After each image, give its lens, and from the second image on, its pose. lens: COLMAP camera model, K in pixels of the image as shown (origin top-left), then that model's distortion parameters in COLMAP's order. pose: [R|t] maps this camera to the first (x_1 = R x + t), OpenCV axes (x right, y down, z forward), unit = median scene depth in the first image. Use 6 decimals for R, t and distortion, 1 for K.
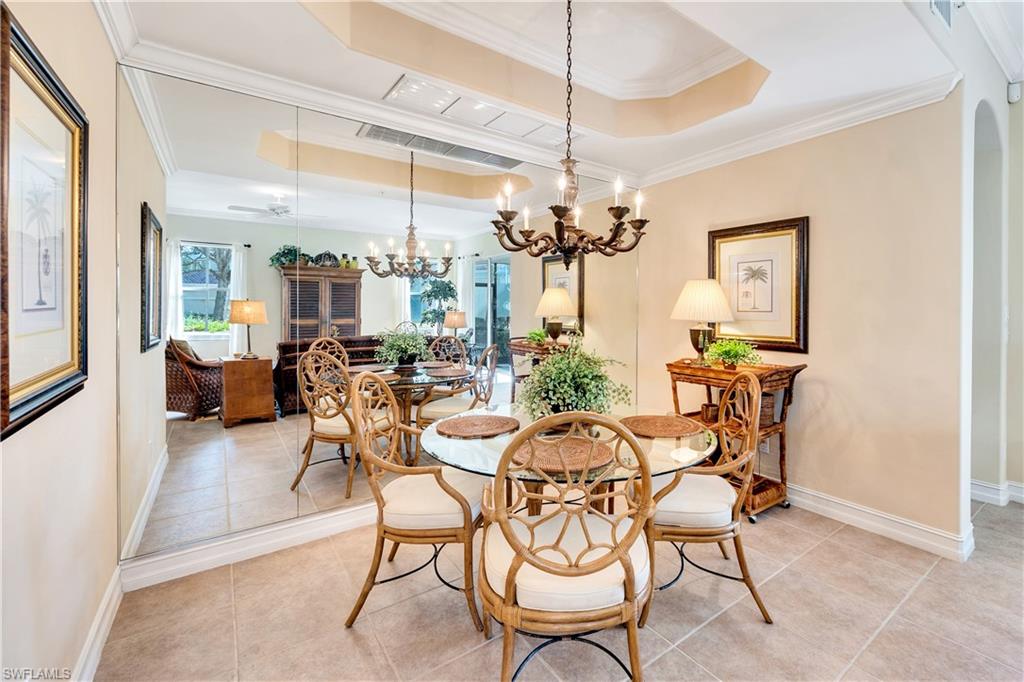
lens RADIAL K [[445.8, 0, 565.6], [0, 445.8, 313.1], [0, 0, 1]] dist [0.005476, 0.000482]
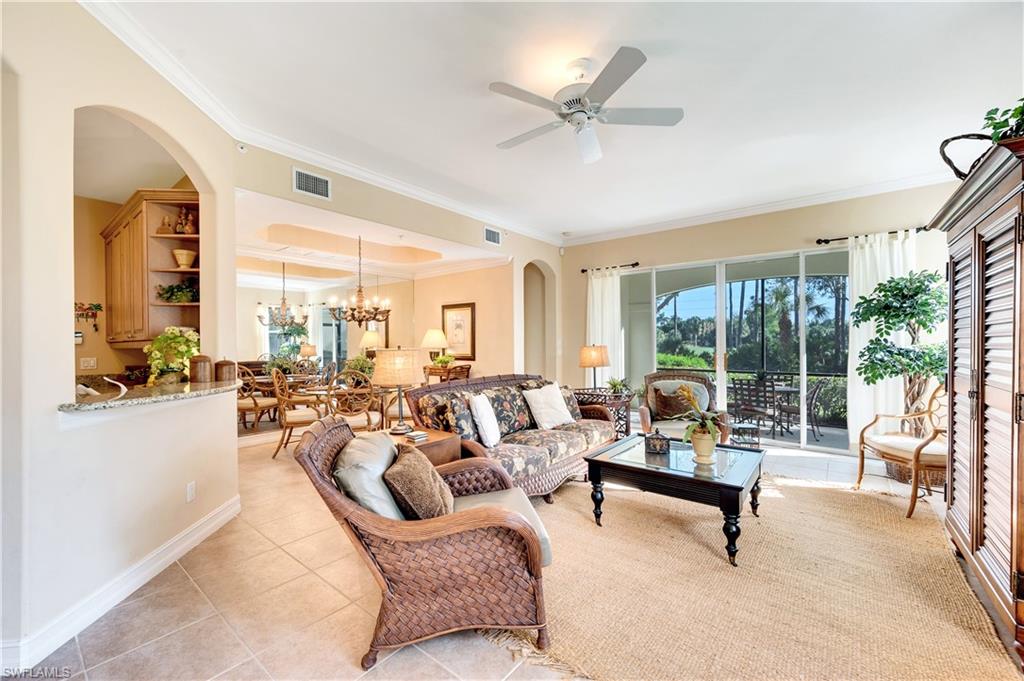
lens RADIAL K [[400.4, 0, 510.4], [0, 400.4, 342.7], [0, 0, 1]] dist [-0.000945, 0.001614]
pose [[0.972281, -0.012496, 0.233480, 0.117109], [0.013905, 0.999894, -0.004392, 0.003697], [-0.233400, 0.007517, 0.972352, -0.552083]]
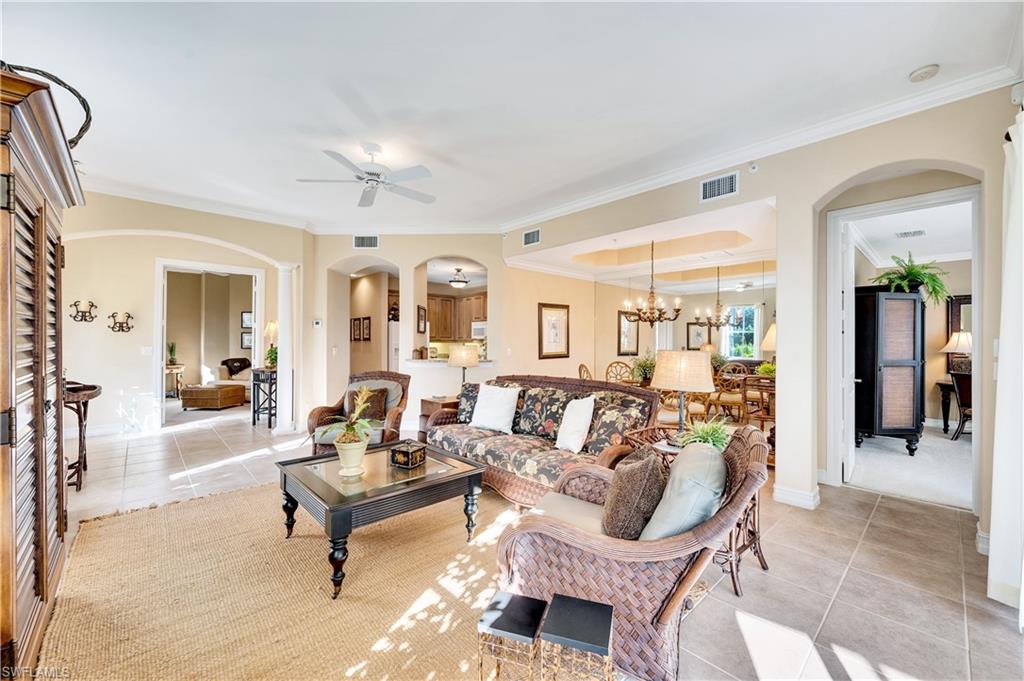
lens RADIAL K [[400.4, 0, 513.4], [0, 400.4, 340.1], [0, 0, 1]] dist [-0.000945, 0.001614]
pose [[0.111755, -0.010251, -0.993683, 0.878114], [-0.012822, 0.999849, -0.011757, 0.005267], [0.993653, 0.014055, 0.111606, -0.036997]]
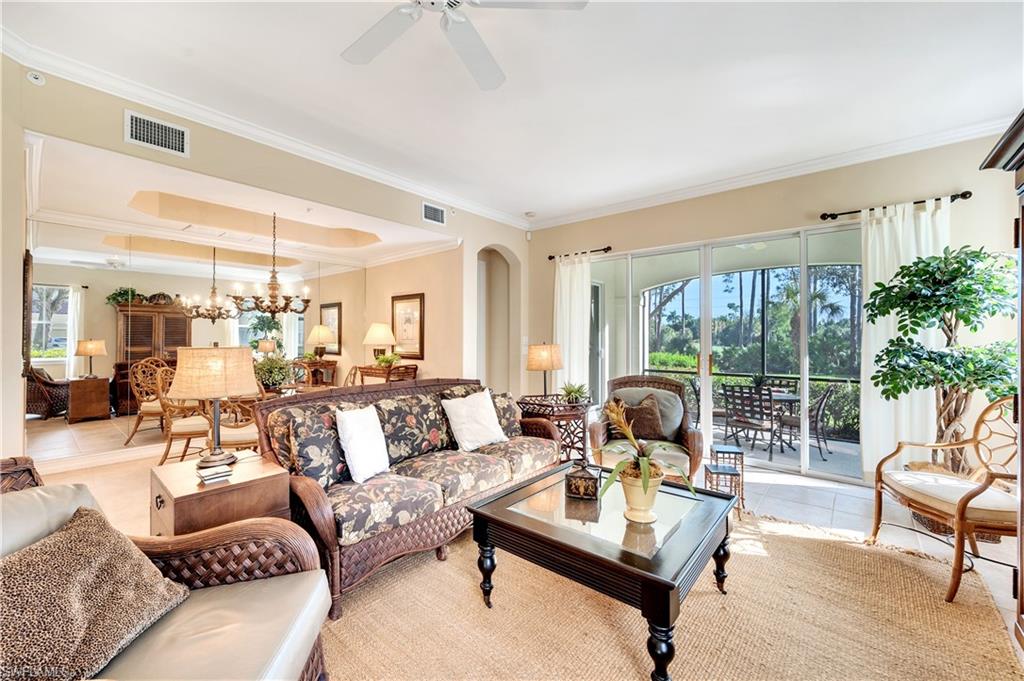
lens RADIAL K [[400.4, 0, 509.6], [0, 400.4, 335.8], [0, 0, 1]] dist [-0.000945, 0.001614]
pose [[0.977786, -0.002171, 0.209594, 0.275076], [0.005295, 0.999883, -0.014346, 0.004088], [-0.209538, 0.015137, 0.977683, -0.440871]]
